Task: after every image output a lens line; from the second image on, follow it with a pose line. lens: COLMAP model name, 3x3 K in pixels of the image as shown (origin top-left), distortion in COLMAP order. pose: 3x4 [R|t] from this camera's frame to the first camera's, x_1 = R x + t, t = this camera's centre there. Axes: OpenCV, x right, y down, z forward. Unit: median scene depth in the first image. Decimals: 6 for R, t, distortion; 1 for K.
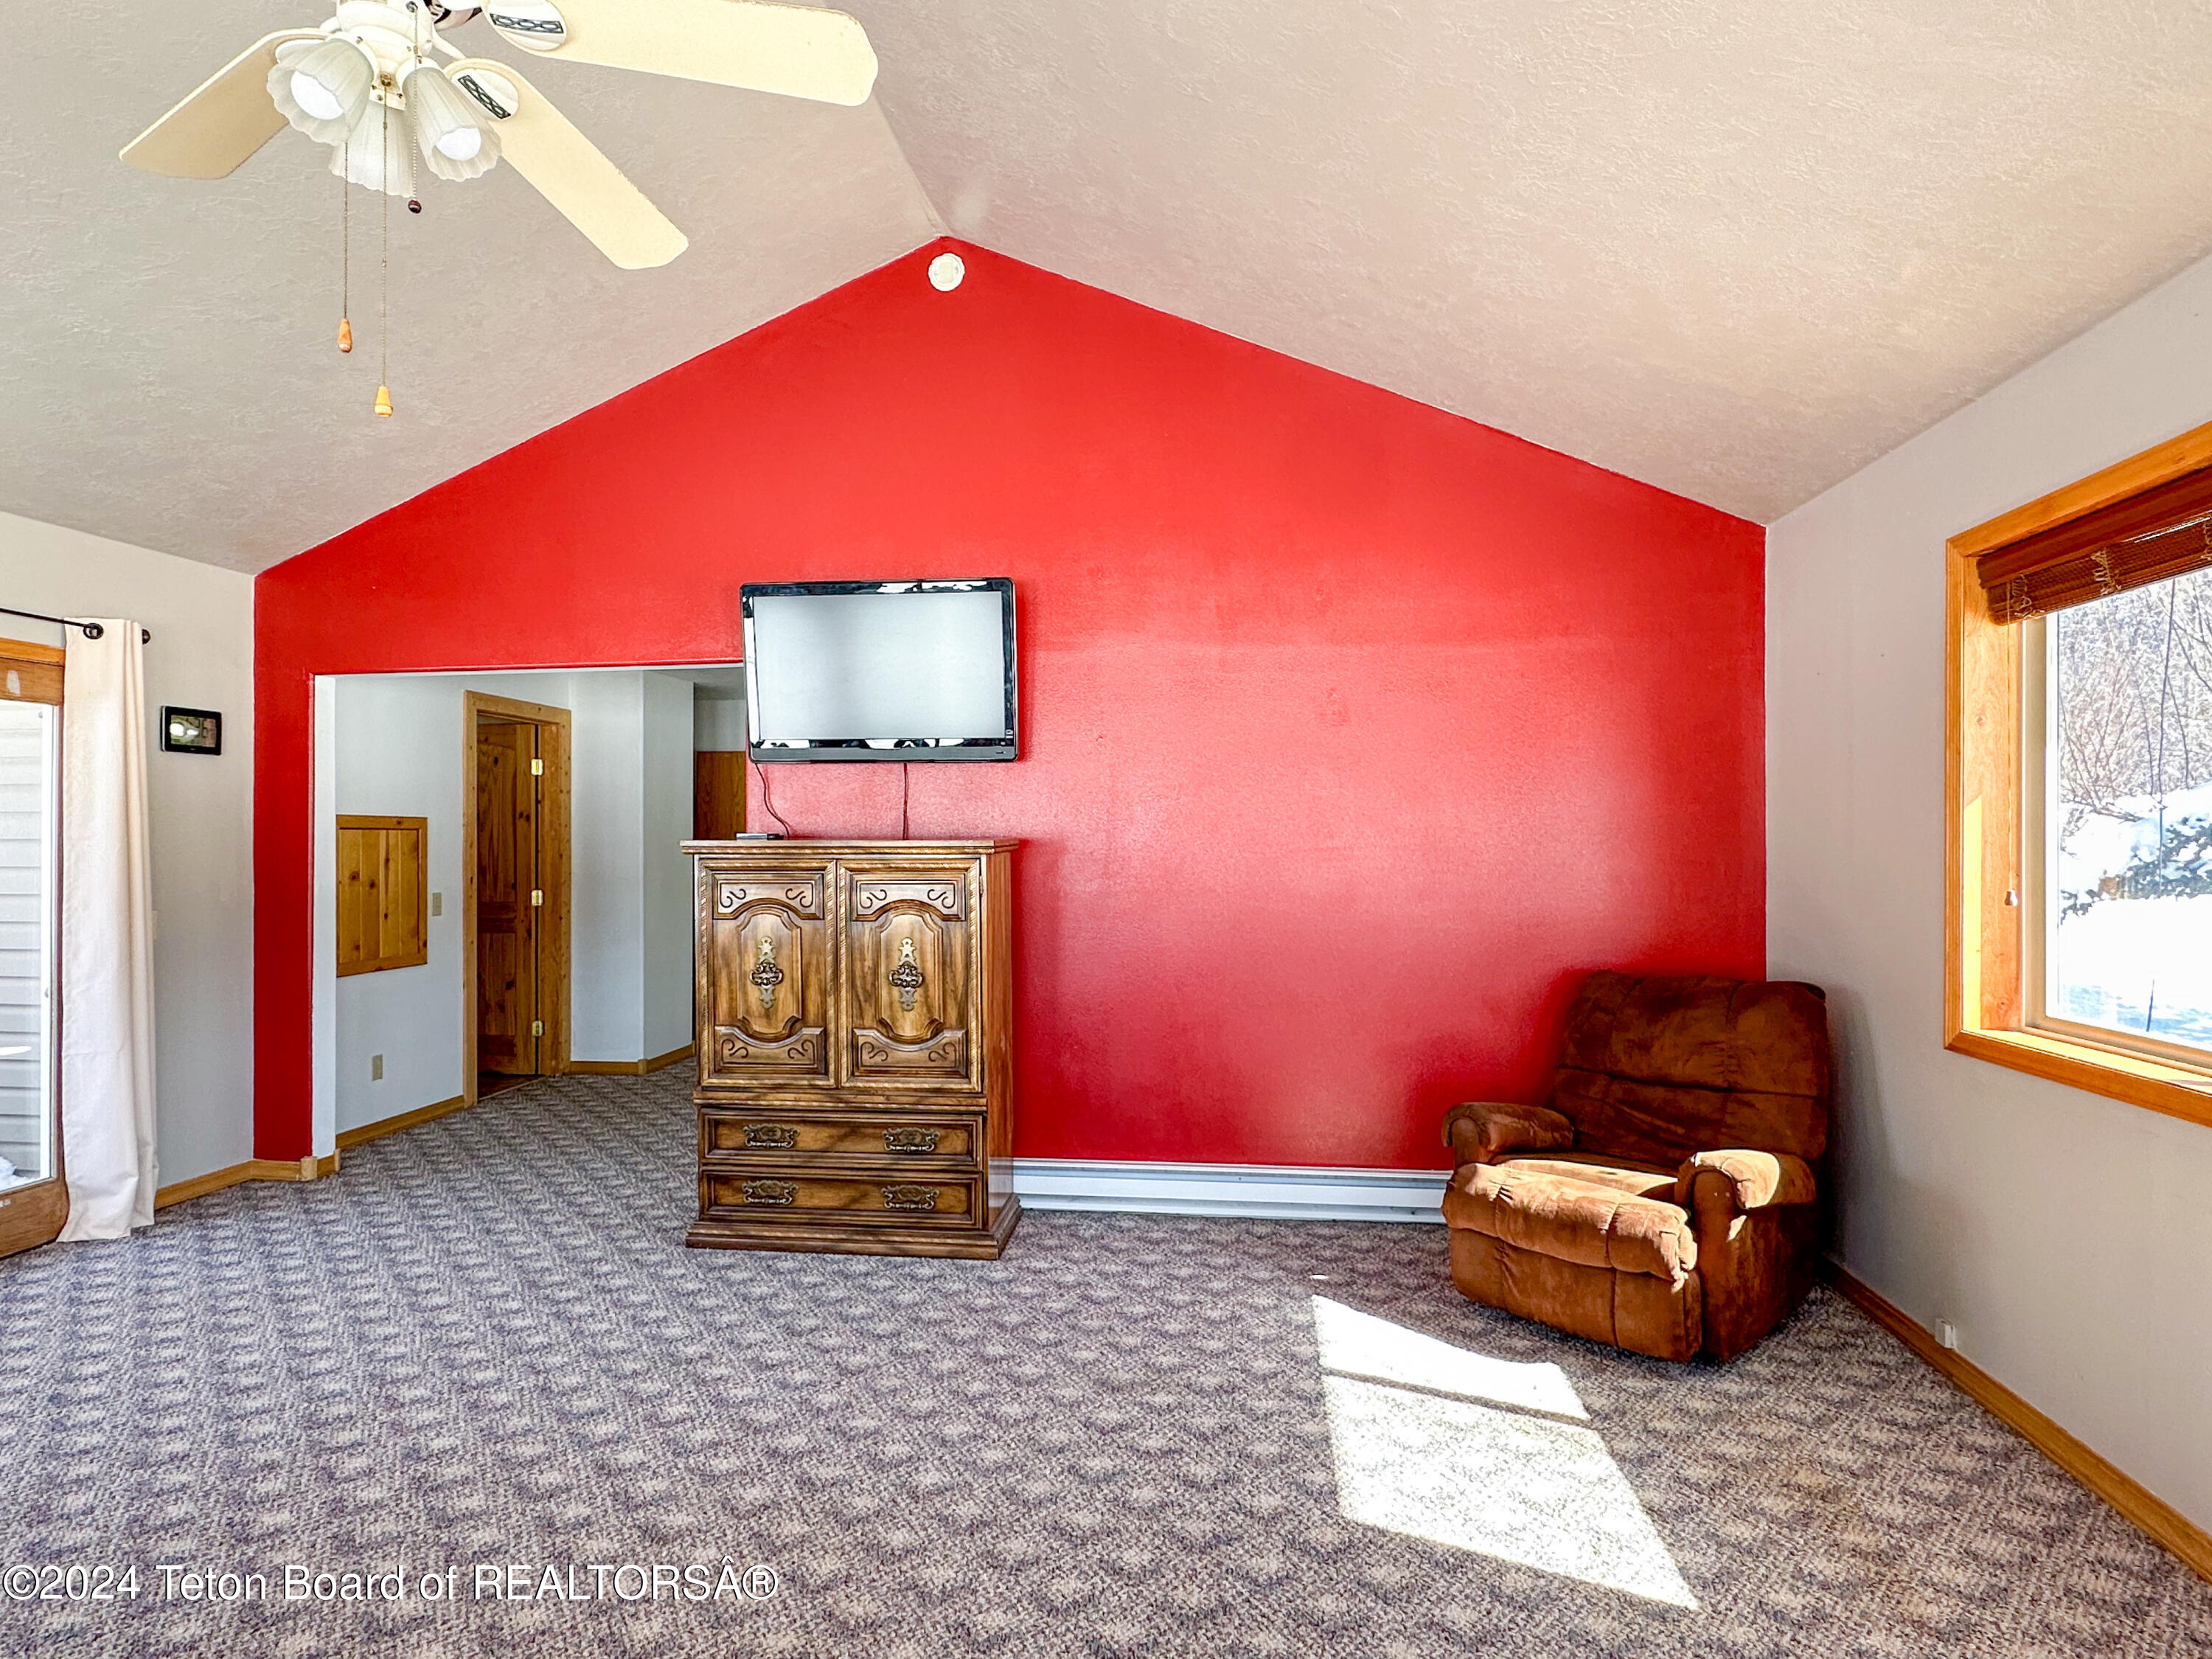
lens RADIAL K [[1223.7, 0, 1109.4], [0, 1223.7, 834.1], [0, 0, 1]] dist [-0.008934, 0.005288]
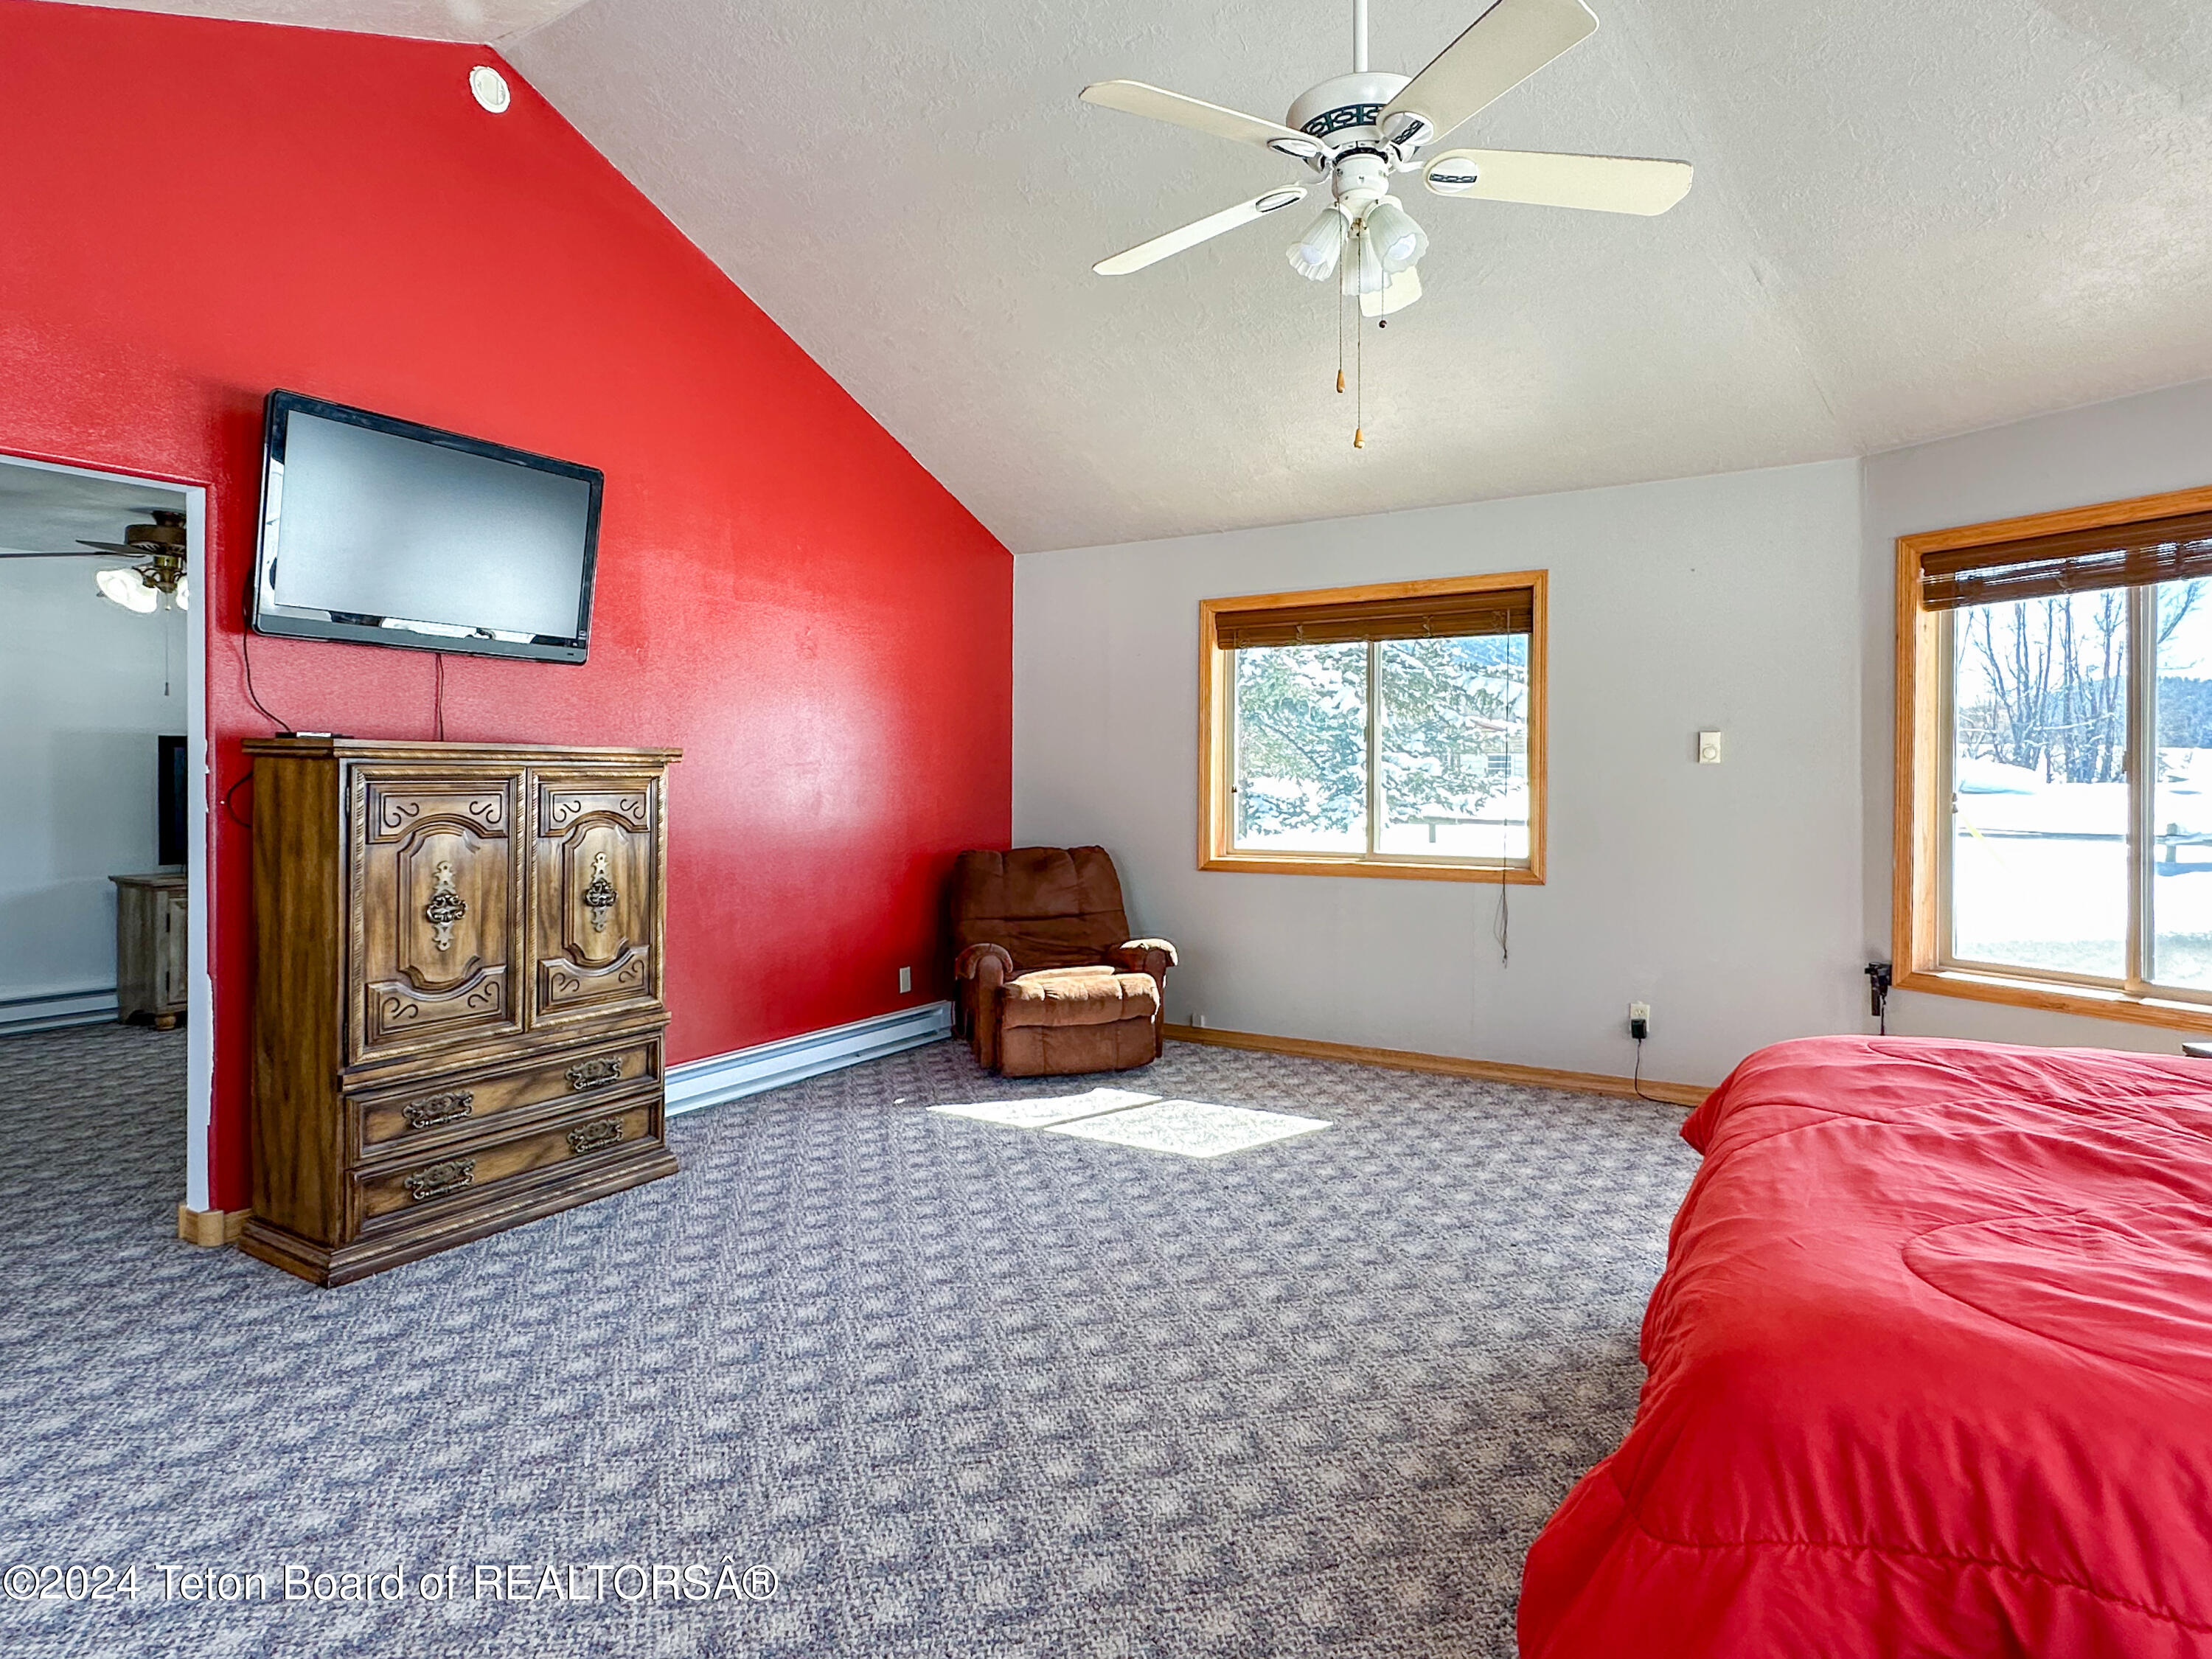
lens RADIAL K [[1223.7, 0, 1138.5], [0, 1223.7, 787.3], [0, 0, 1]] dist [-0.008934, 0.005288]
pose [[0.394830, -0.005061, 0.918740, -0.843988], [-0.007577, 0.999933, 0.008764, 0.024545], [-0.918723, -0.010422, 0.394765, 0.265138]]
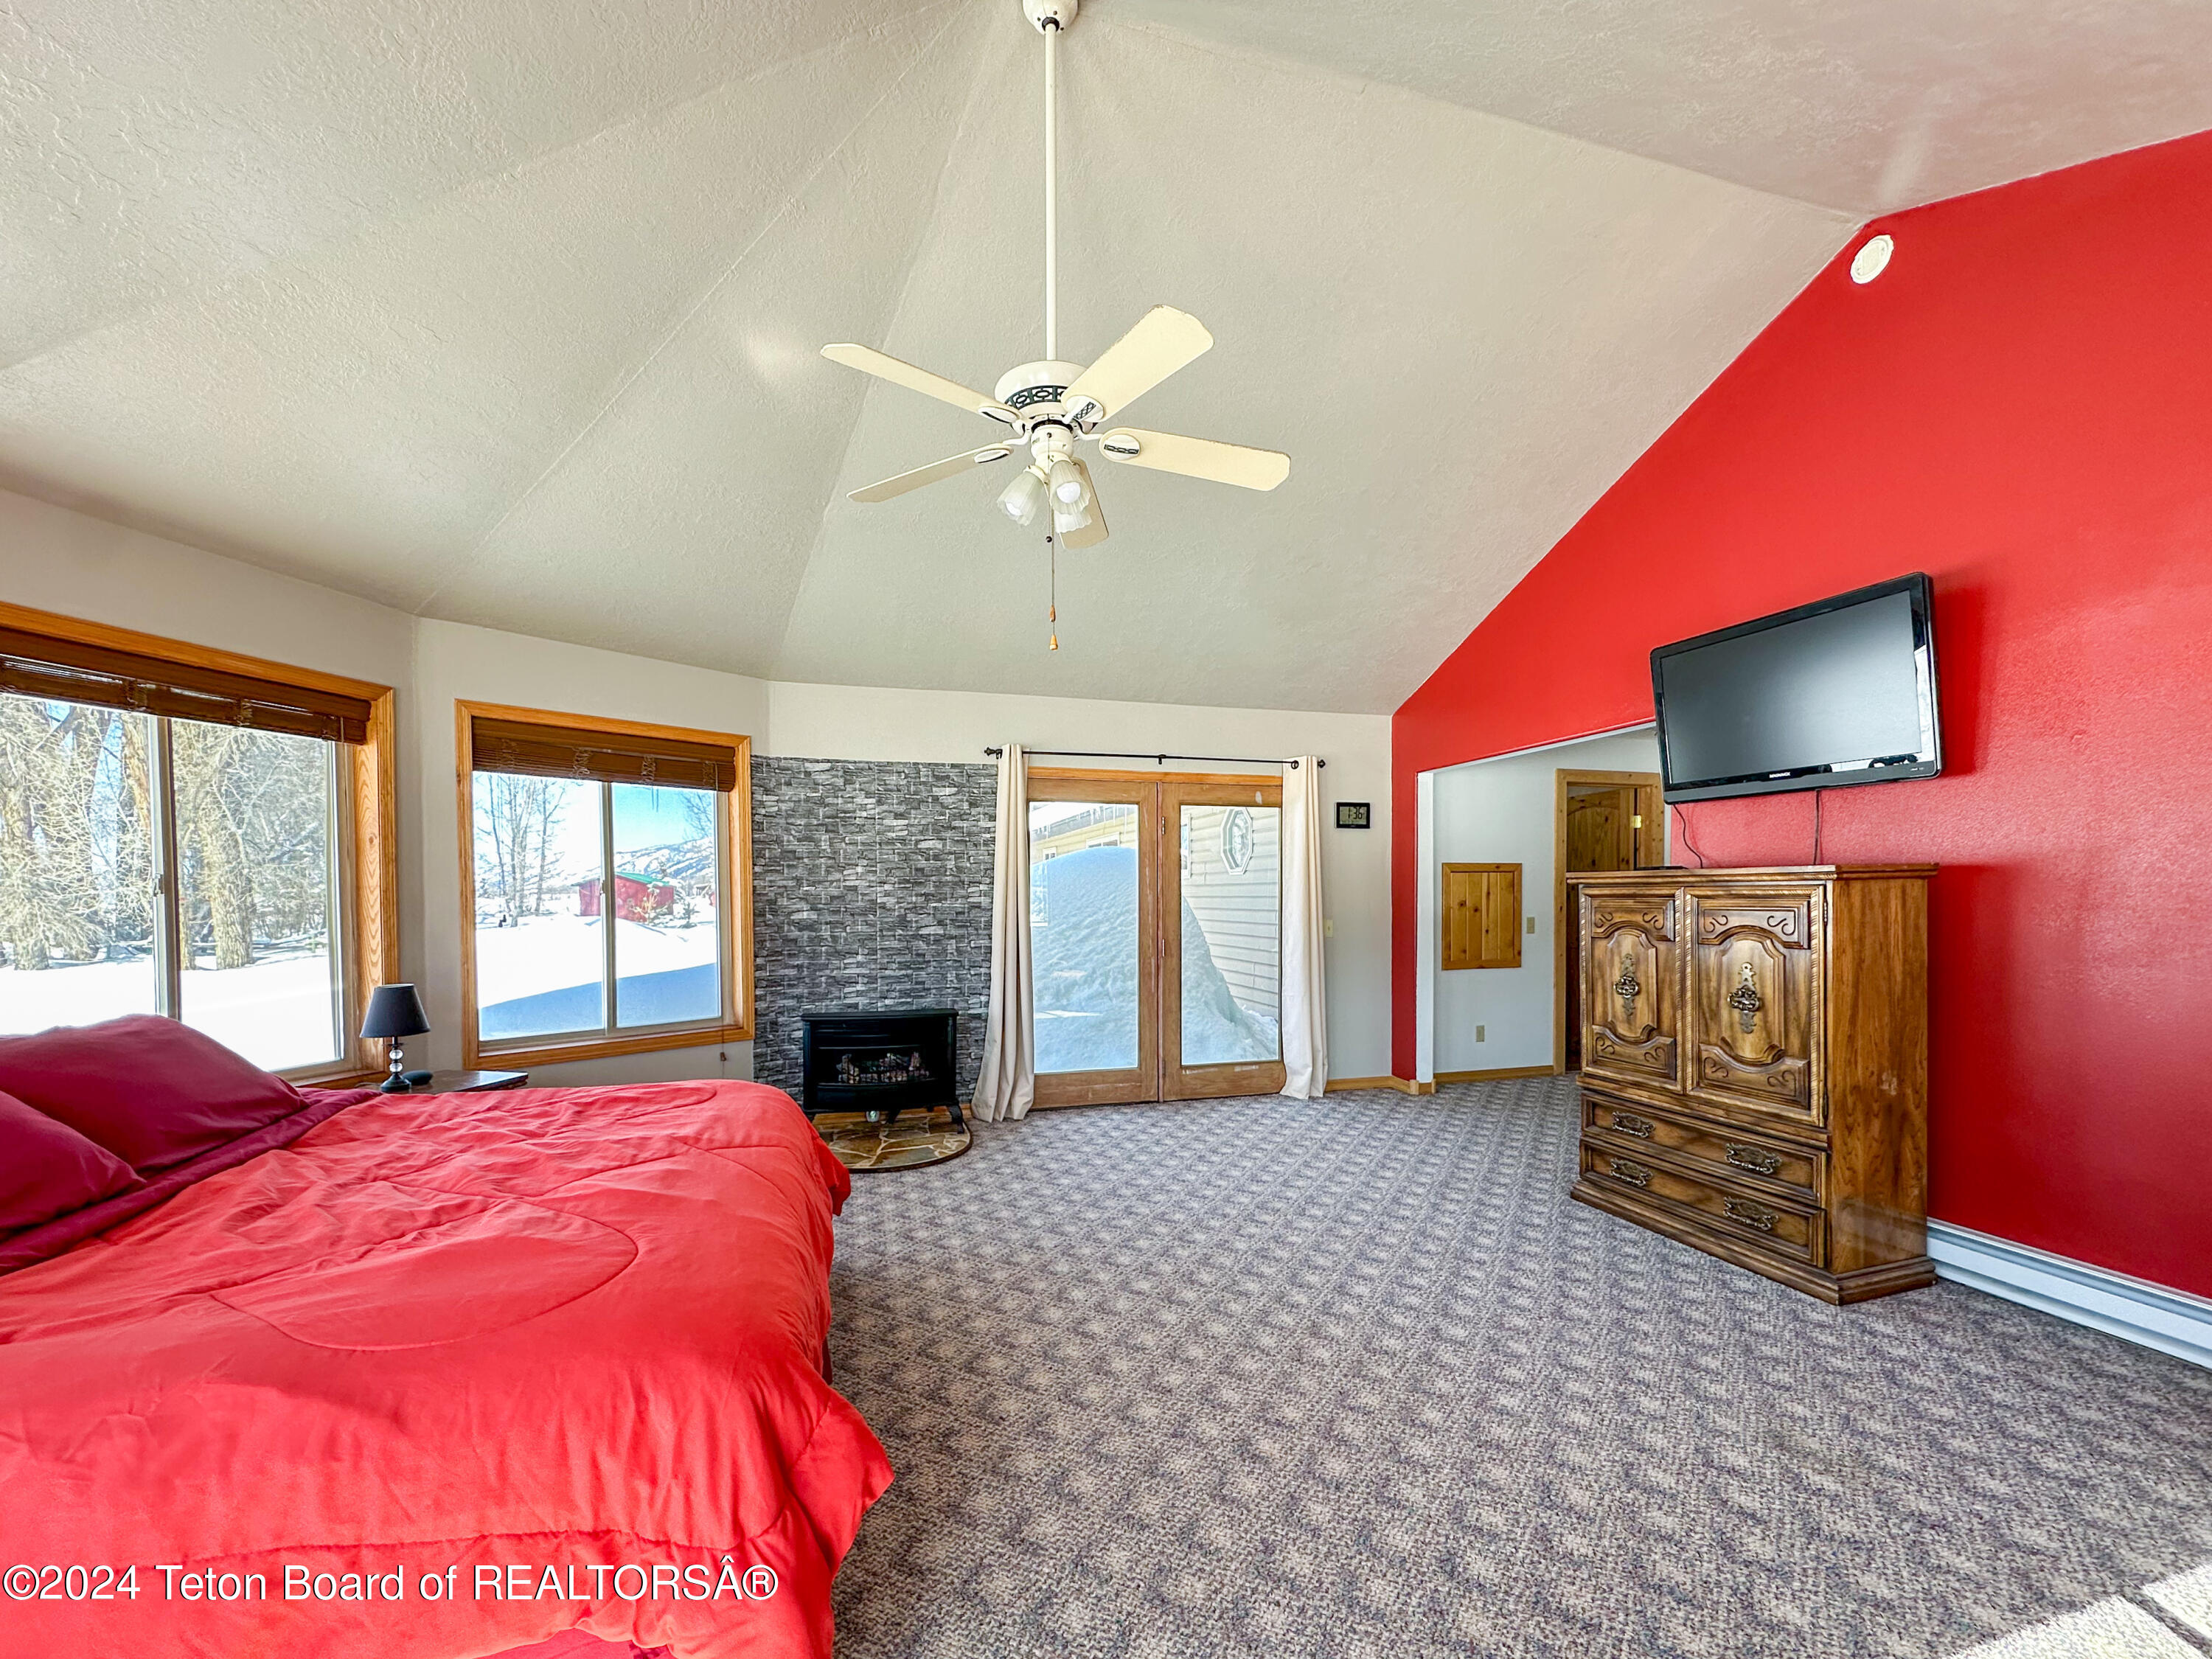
lens RADIAL K [[922.6, 0, 1098.0], [0, 922.6, 917.1], [0, 0, 1]] dist [-0.002936, 0.000448]
pose [[0.393531, 0.022506, -0.919036, 0.330674], [0.009783, 0.999541, 0.028667, 0.018694], [0.919259, -0.020273, 0.393130, 0.190767]]
